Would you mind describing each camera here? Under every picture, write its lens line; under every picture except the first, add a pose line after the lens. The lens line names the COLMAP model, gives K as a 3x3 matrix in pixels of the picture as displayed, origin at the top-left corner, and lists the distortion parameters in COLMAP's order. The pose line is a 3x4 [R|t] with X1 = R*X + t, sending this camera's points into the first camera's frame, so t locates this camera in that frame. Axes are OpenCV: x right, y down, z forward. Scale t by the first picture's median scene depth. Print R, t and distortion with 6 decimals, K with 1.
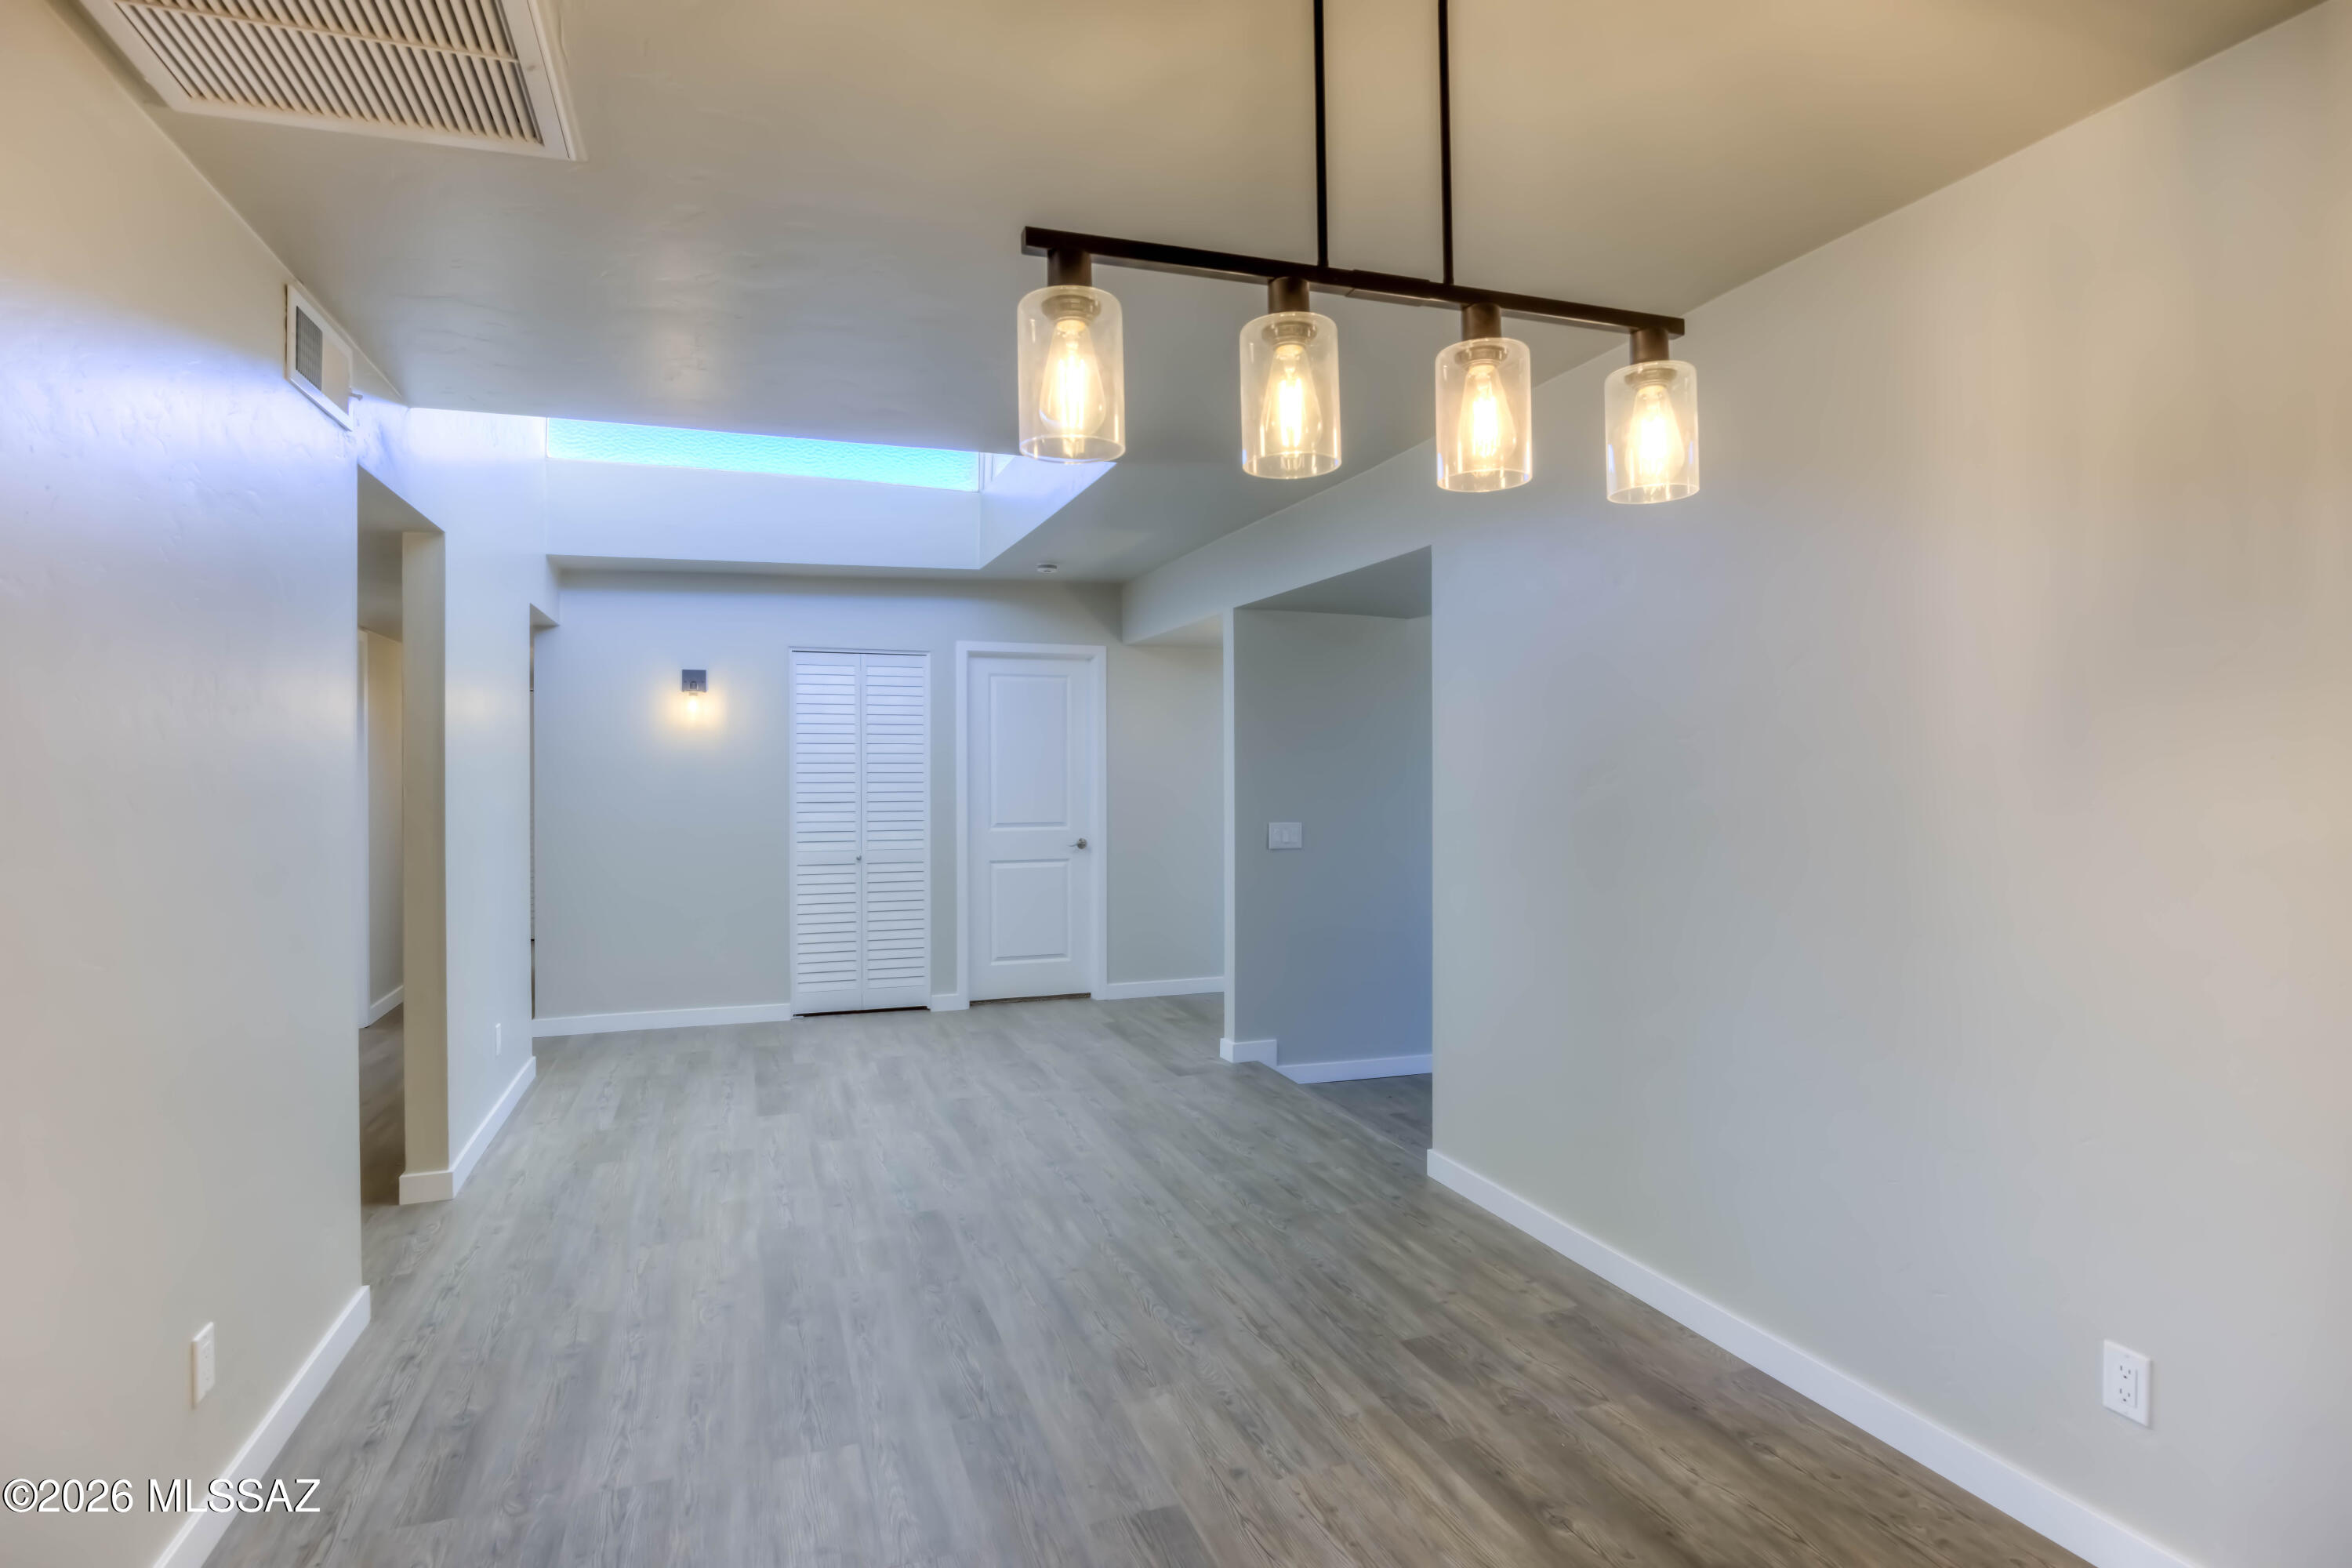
lens RADIAL K [[1252.0, 0, 1180.8], [0, 1252.0, 754.0], [0, 0, 1]] dist [-0.003302, -0.000157]
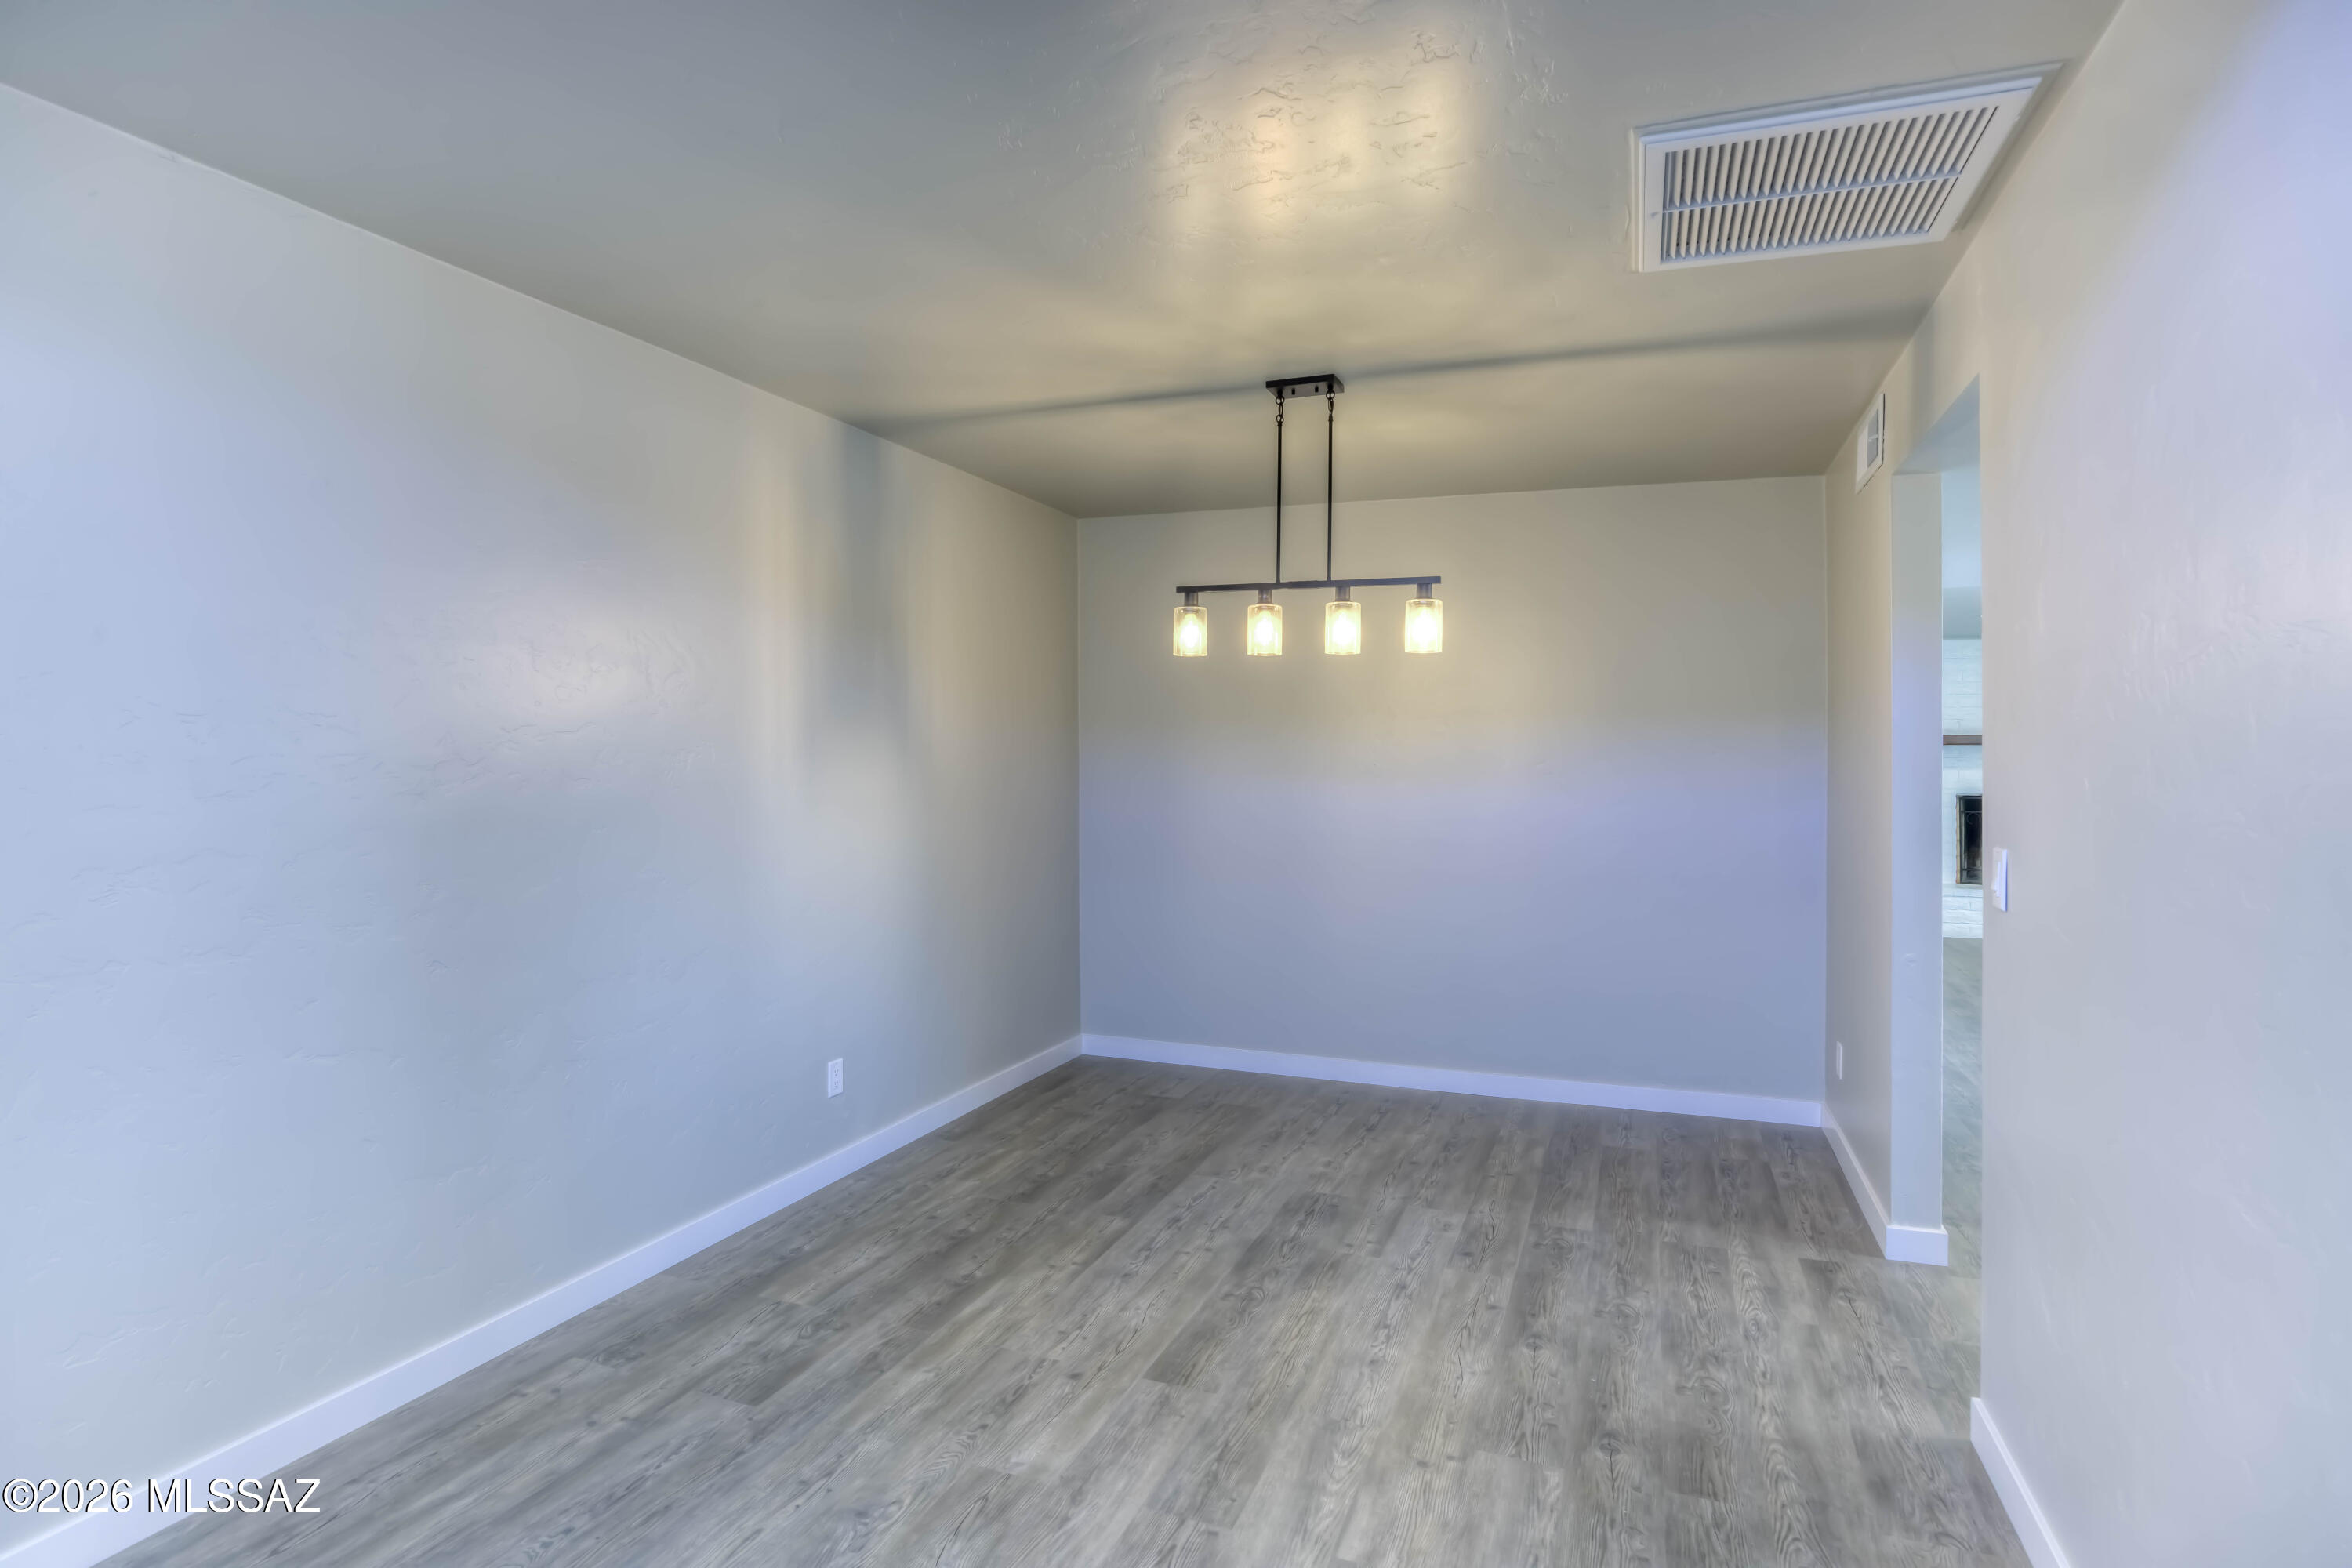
lens RADIAL K [[1210.9, 0, 1176.0], [0, 1210.9, 784.0], [0, 0, 1]] dist [-0.001295, -0.000453]
pose [[-0.760763, -0.005242, 0.649008, -0.678925], [-0.004967, 0.999985, 0.002254, 0.028769], [-0.649010, -0.001509, -0.760778, 1.635290]]
